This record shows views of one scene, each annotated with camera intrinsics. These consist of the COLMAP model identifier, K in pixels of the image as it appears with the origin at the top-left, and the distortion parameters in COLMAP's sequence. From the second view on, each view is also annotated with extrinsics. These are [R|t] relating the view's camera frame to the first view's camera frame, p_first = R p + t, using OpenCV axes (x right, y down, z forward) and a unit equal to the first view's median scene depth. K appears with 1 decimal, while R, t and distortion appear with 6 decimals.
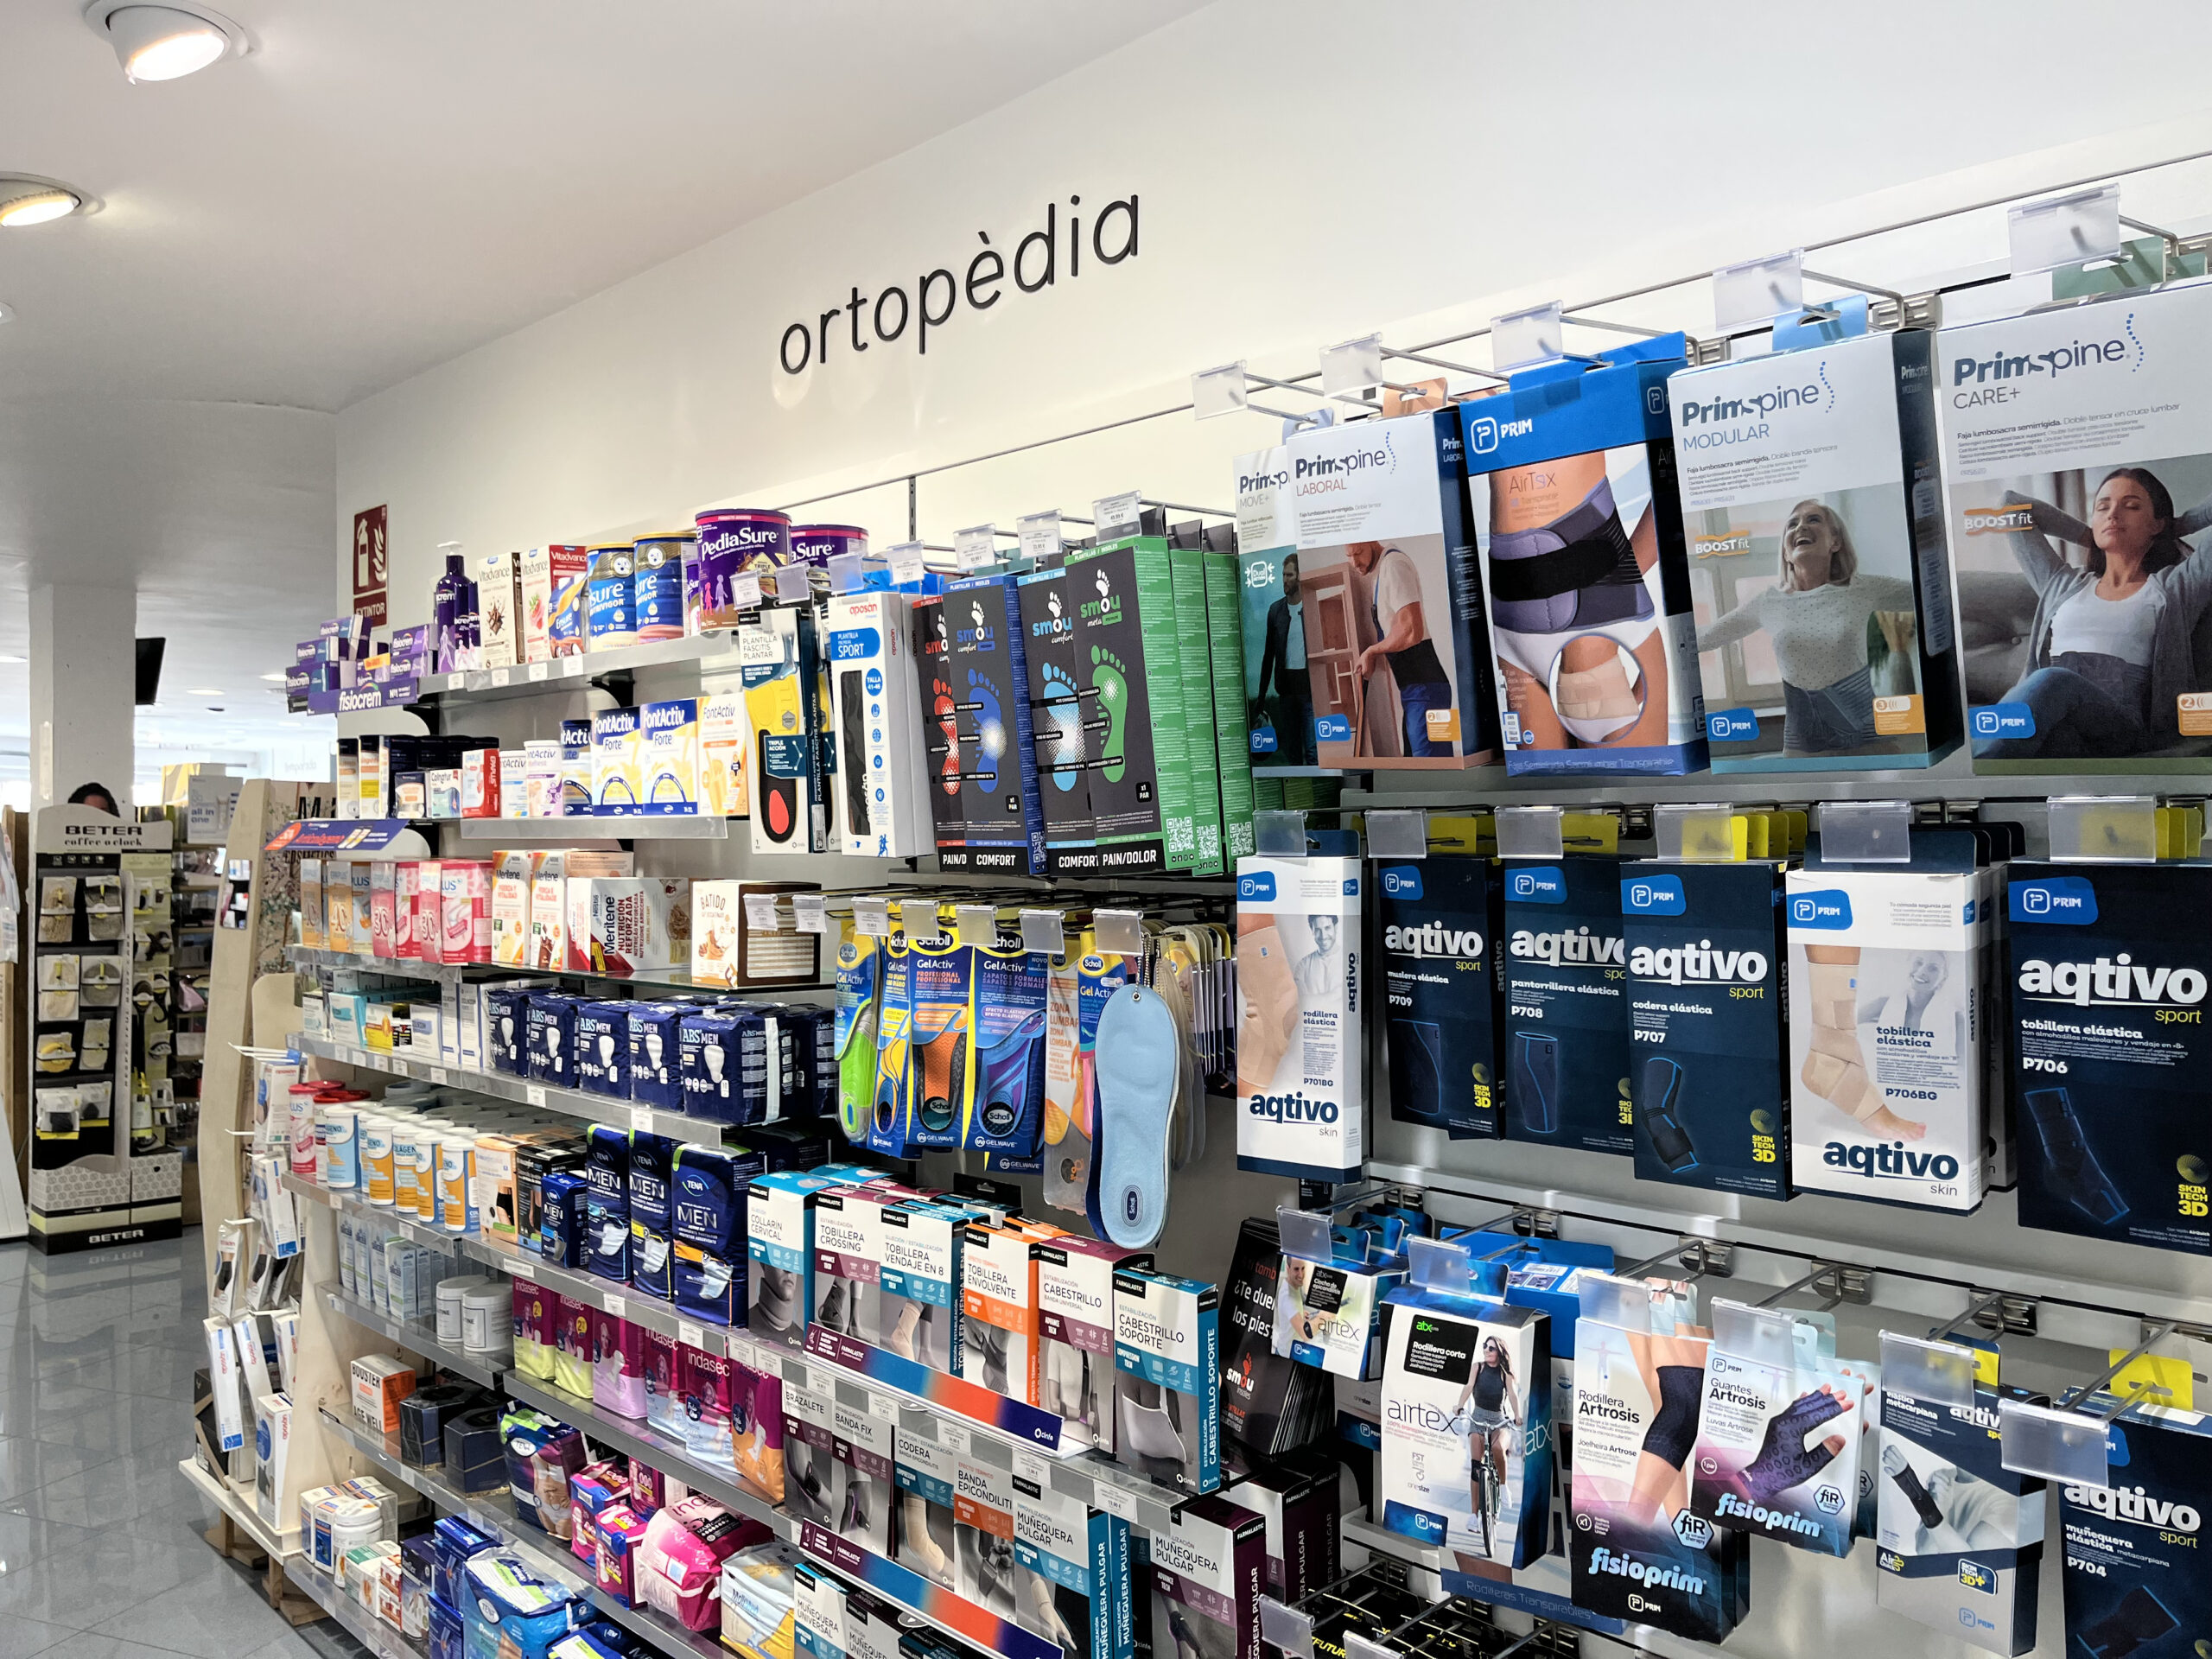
lens RADIAL K [[1668.0, 0, 1099.5], [0, 1668.0, 835.1], [0, 0, 1]] dist [0.065437, -0.072532]
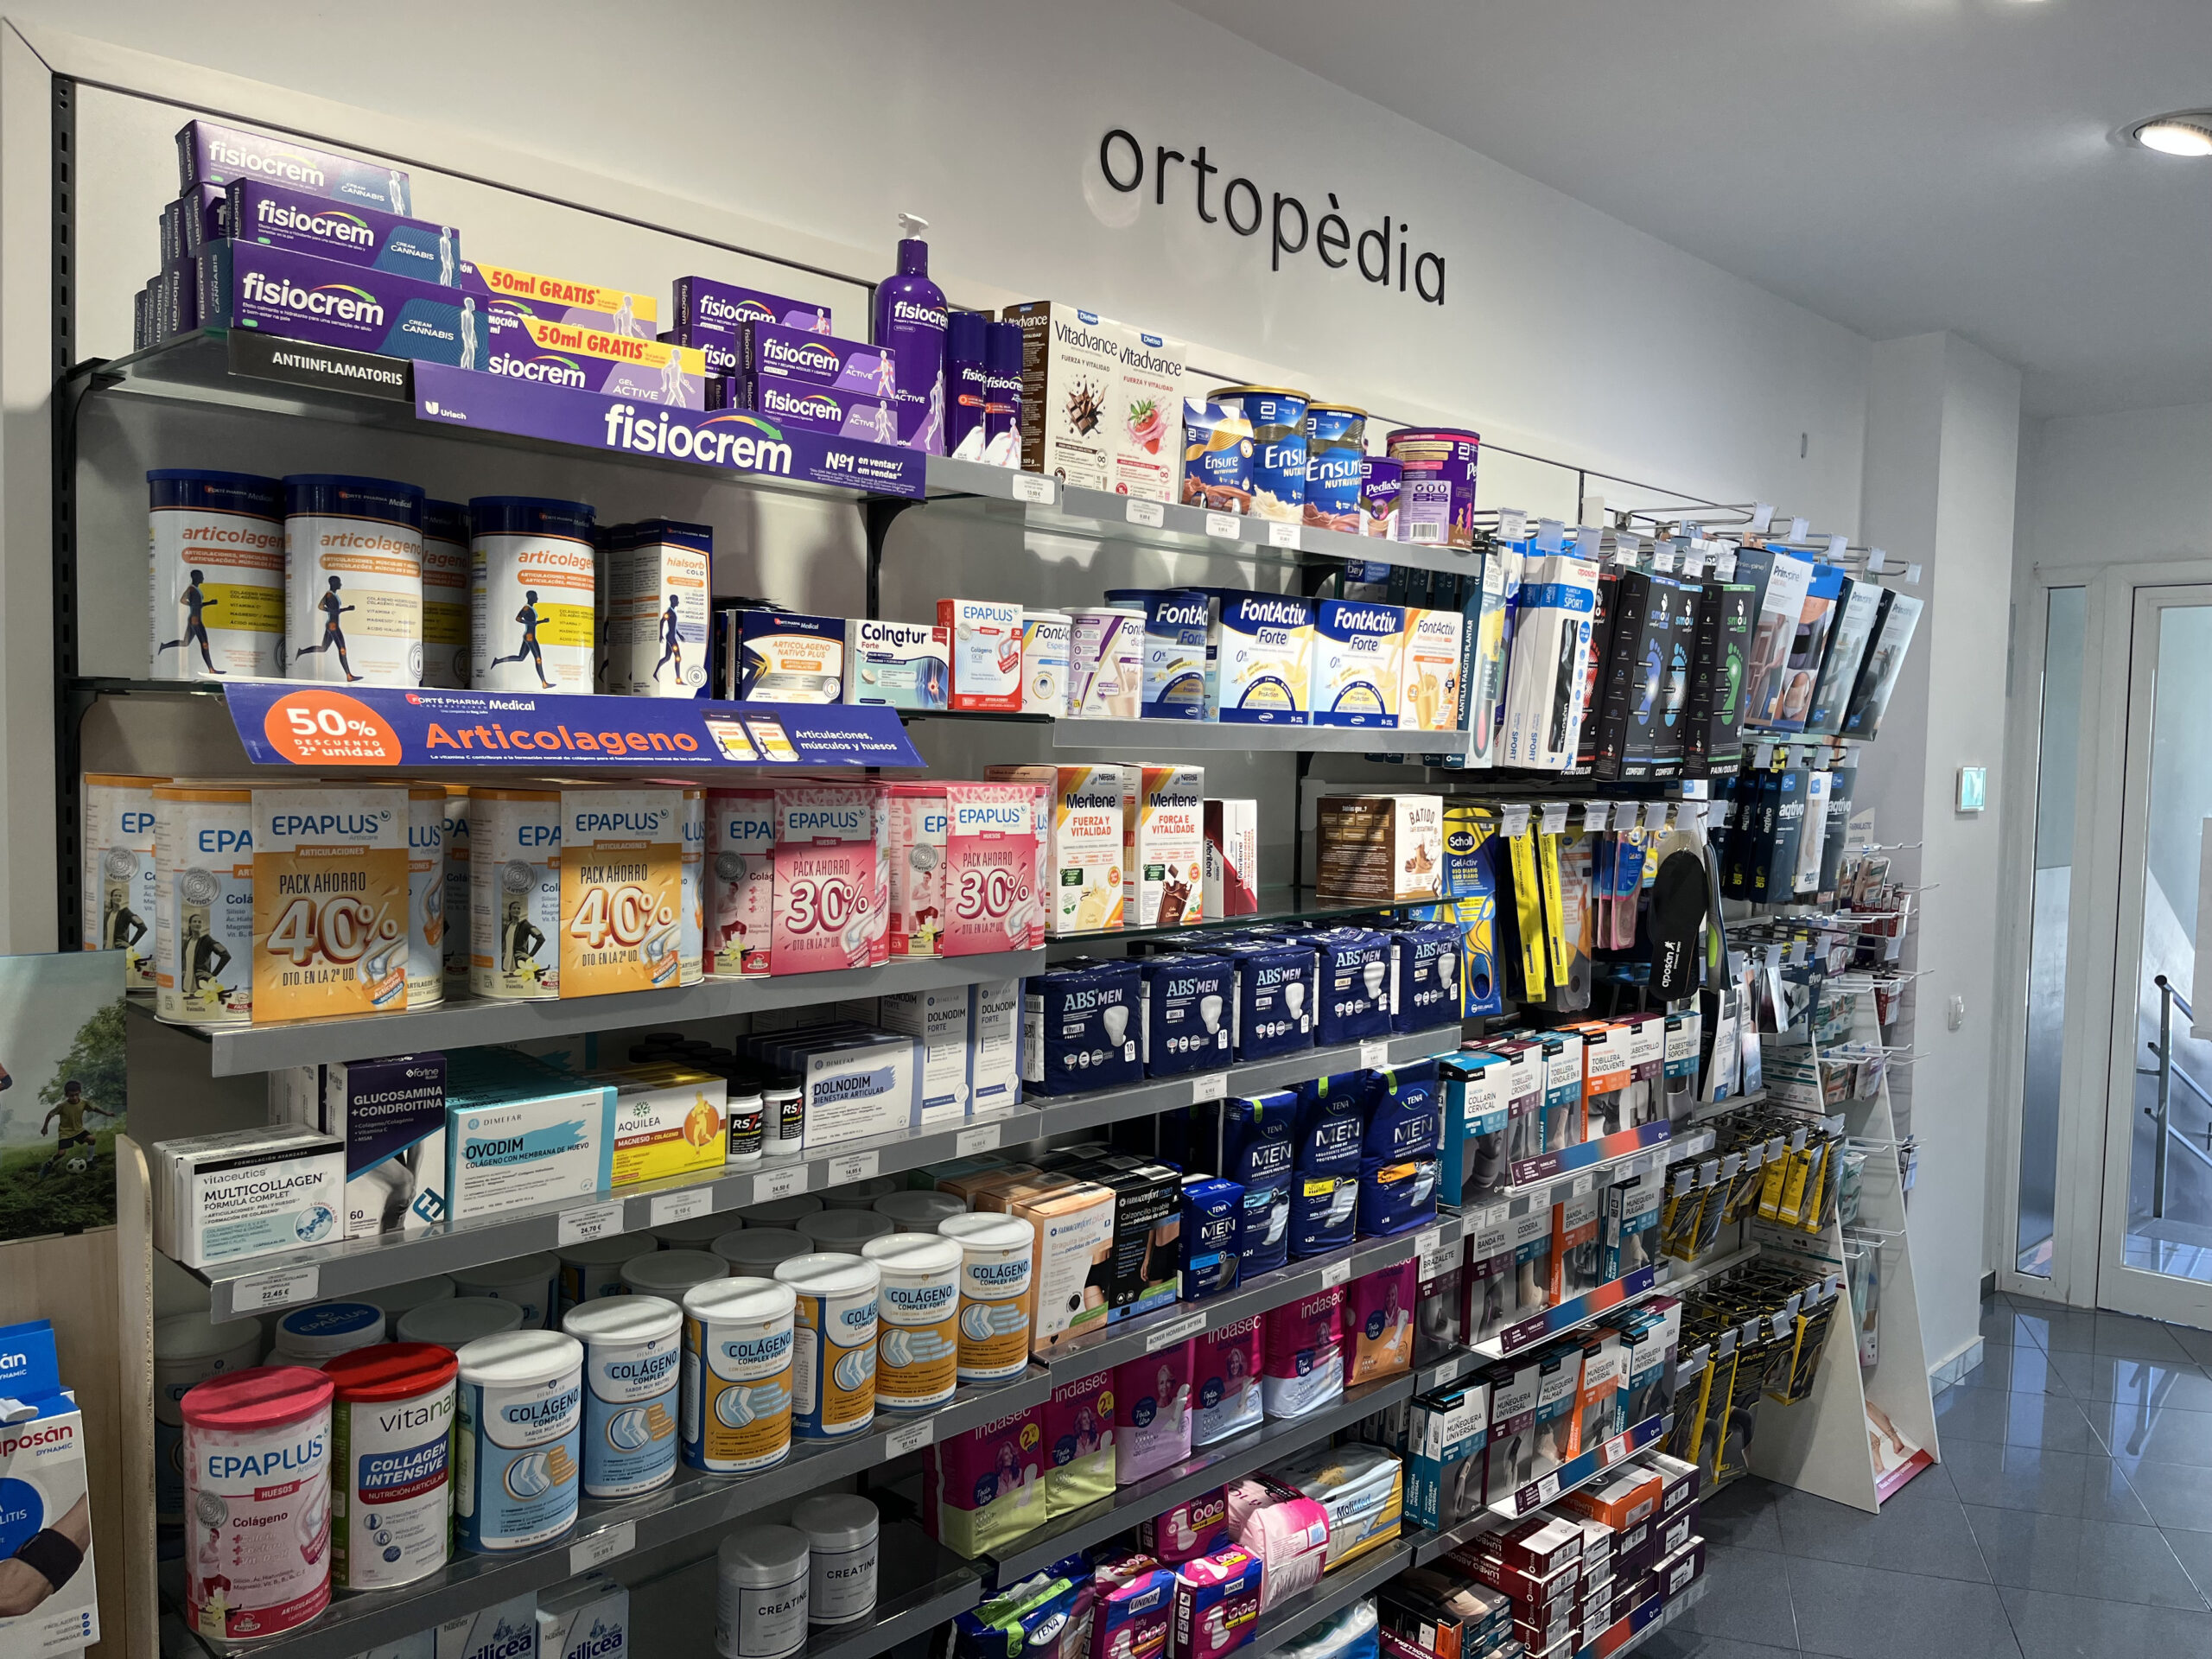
lens RADIAL K [[1668.0, 0, 1099.5], [0, 1668.0, 835.1], [0, 0, 1]] dist [0.065437, -0.072532]
pose [[-0.015977, -0.053462, 0.998442, -1.195098], [-0.020499, 0.998377, 0.053131, 0.001707], [-0.999662, -0.019618, -0.017047, 1.175135]]
